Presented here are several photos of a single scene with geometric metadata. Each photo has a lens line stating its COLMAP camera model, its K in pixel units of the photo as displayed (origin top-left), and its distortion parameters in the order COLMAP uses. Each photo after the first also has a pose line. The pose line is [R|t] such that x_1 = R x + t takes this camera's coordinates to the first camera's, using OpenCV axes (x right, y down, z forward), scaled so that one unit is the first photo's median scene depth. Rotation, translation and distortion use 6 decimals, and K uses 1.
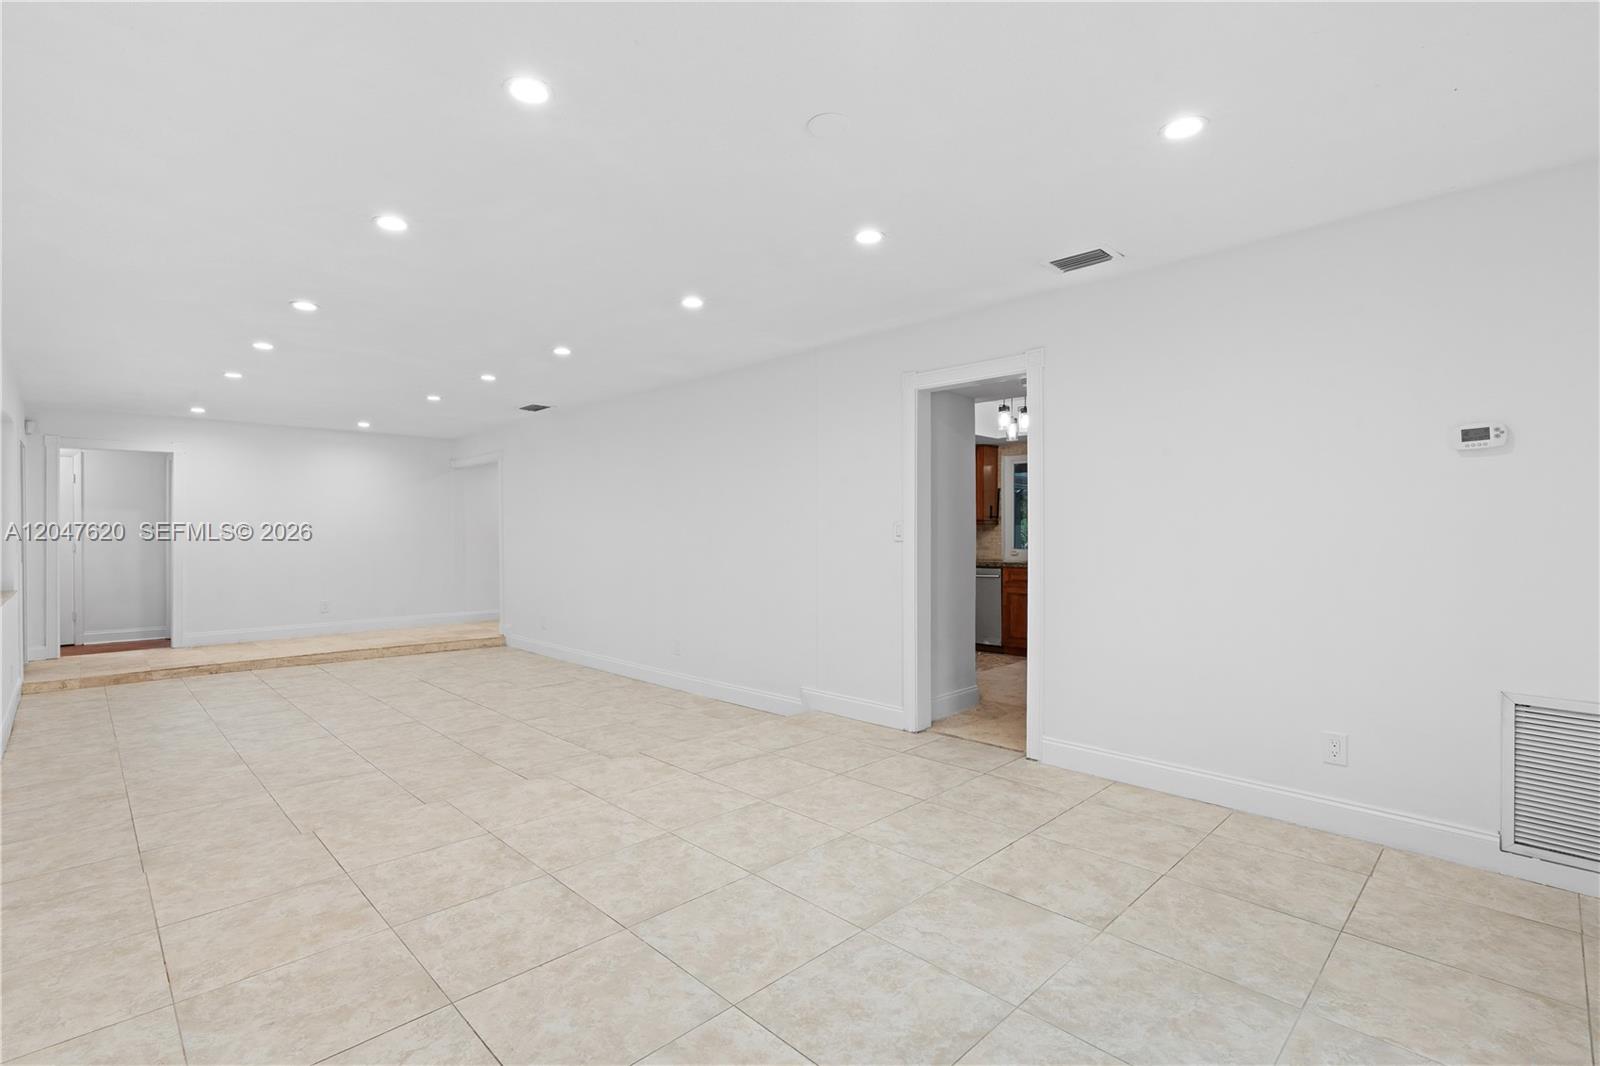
lens RADIAL K [[747.2, 0, 801.3], [0, 747.2, 555.5], [0, 0, 1]] dist [-0.001524, -0.000076]
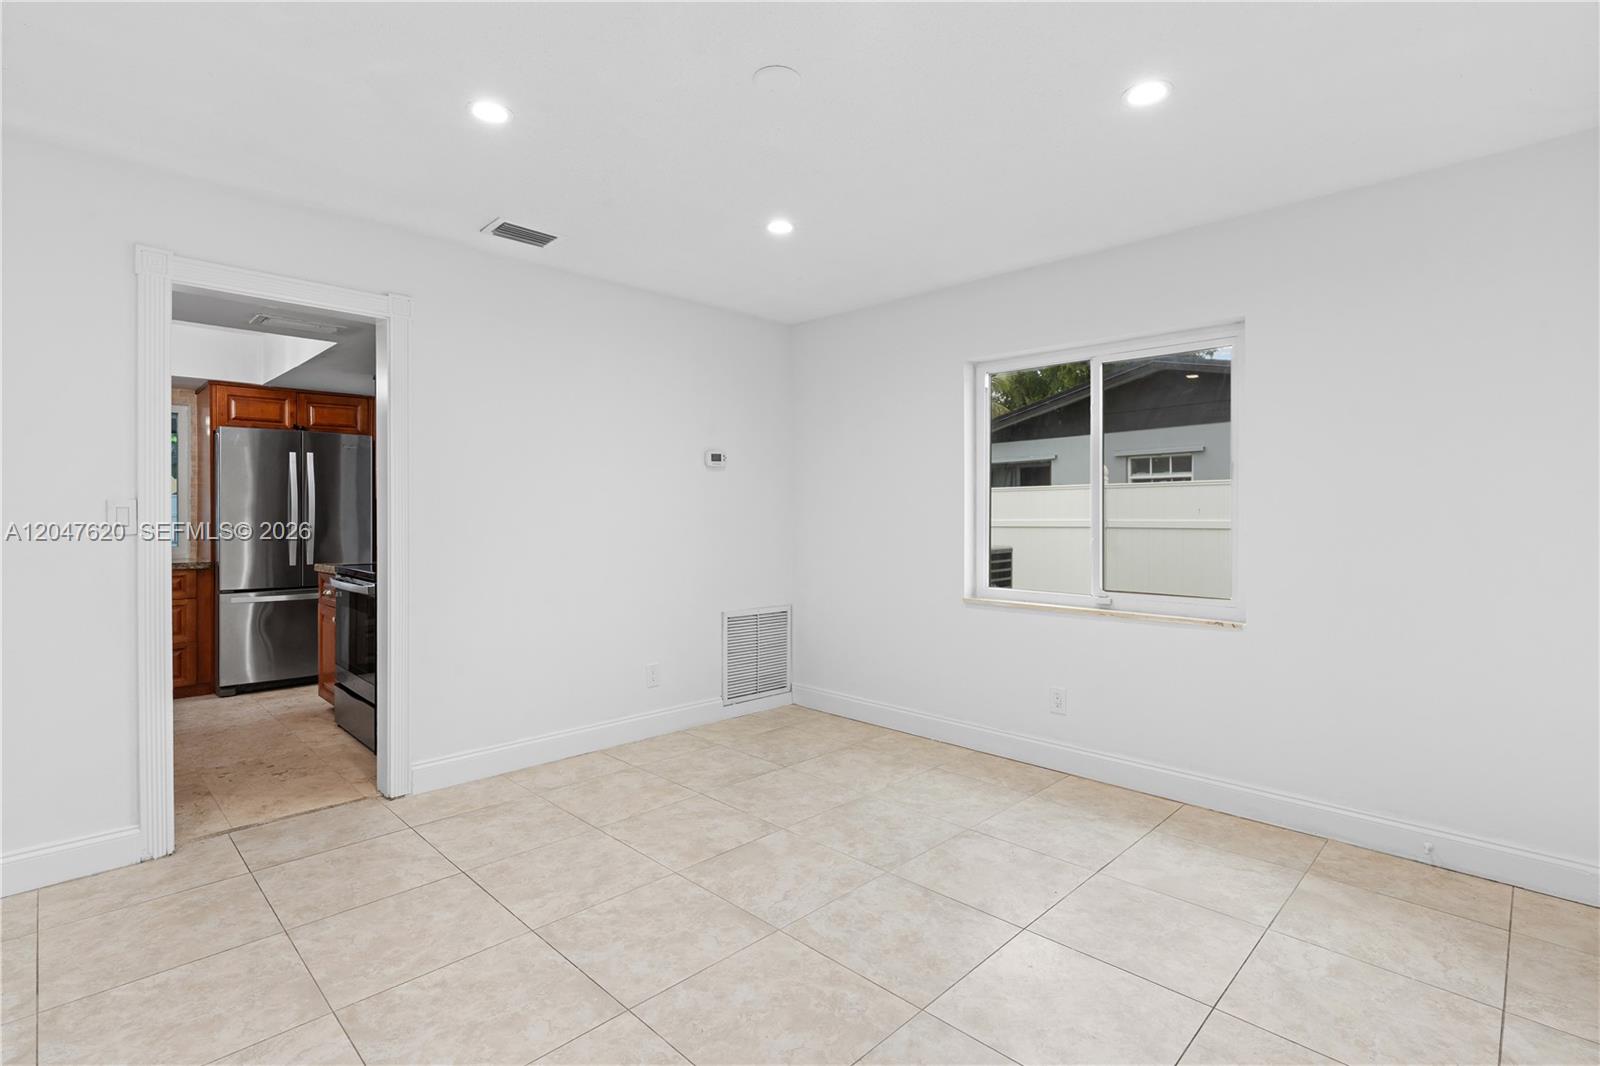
lens RADIAL K [[754.3, 0, 801.5], [0, 754.3, 539.4], [0, 0, 1]] dist [-0.016148, 0.007545]
pose [[-0.014168, -0.030646, 0.999430, -0.718685], [0.033689, 0.998948, 0.031109, -0.026772], [-0.999332, 0.034111, -0.013121, 0.796083]]
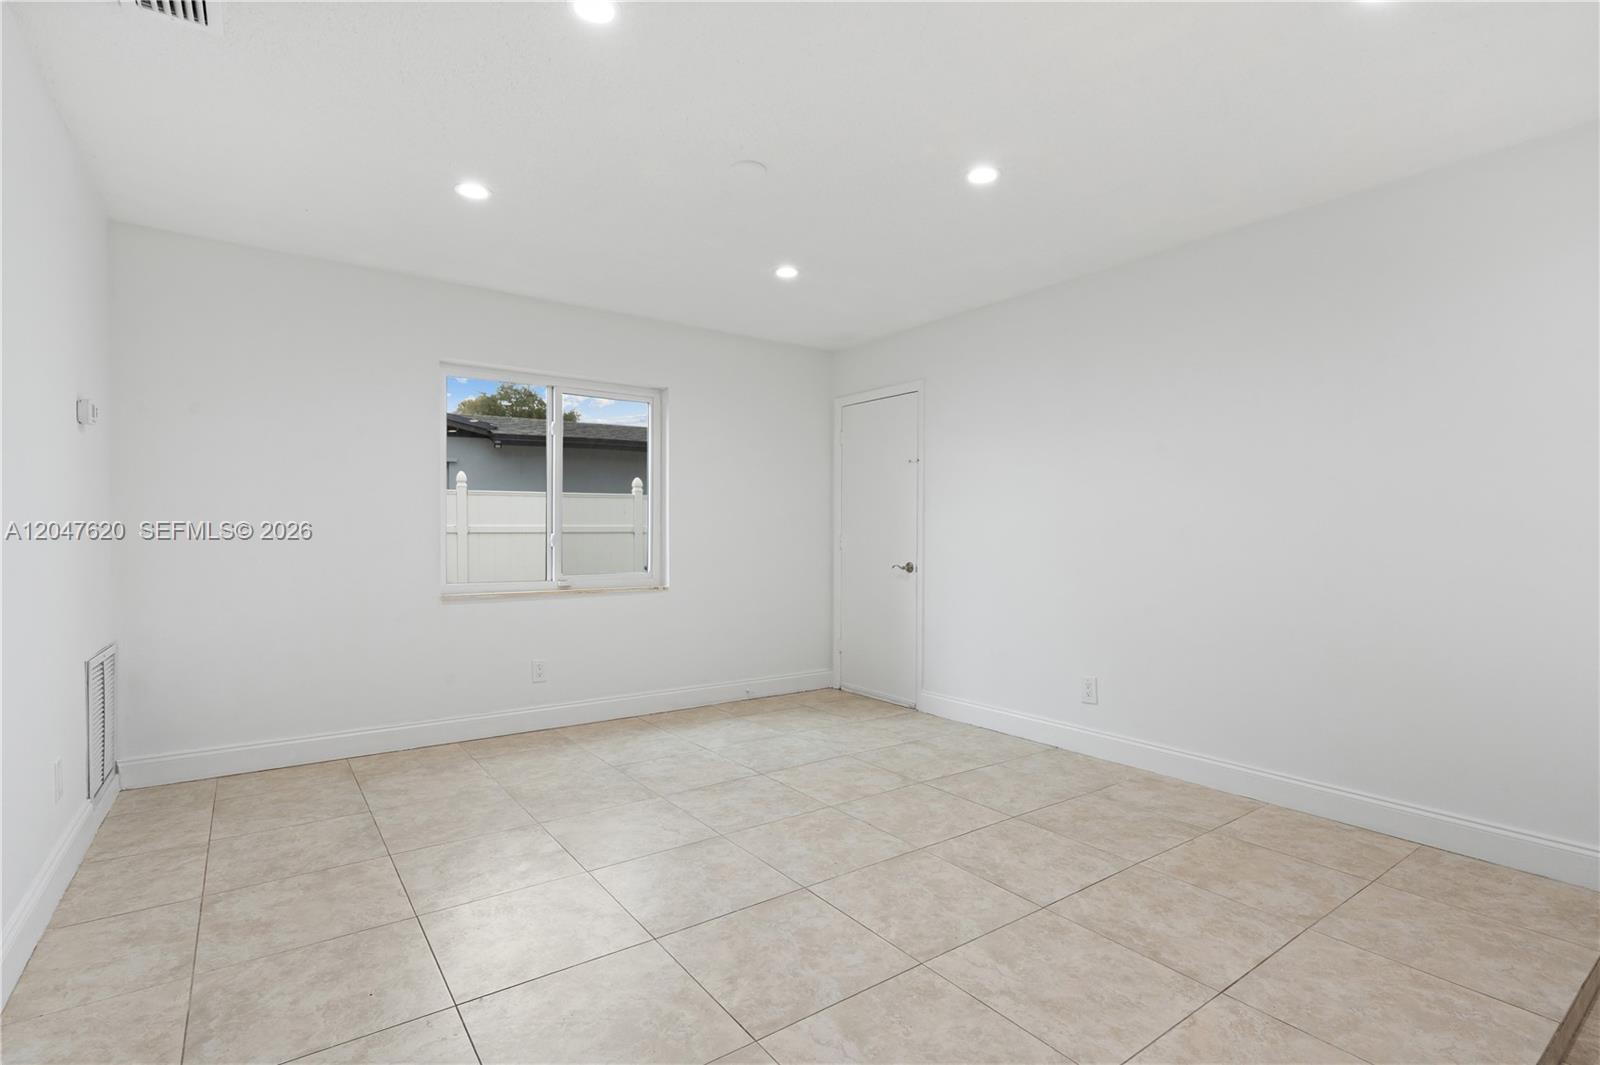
lens RADIAL K [[754.3, 0, 801.5], [0, 754.3, 538.9], [0, 0, 1]] dist [-0.016148, 0.007545]
pose [[-0.988864, -0.003256, 0.148789, -0.184801], [0.003122, 0.999087, 0.042608, -0.025619], [-0.148792, 0.042598, -0.987951, 1.784652]]
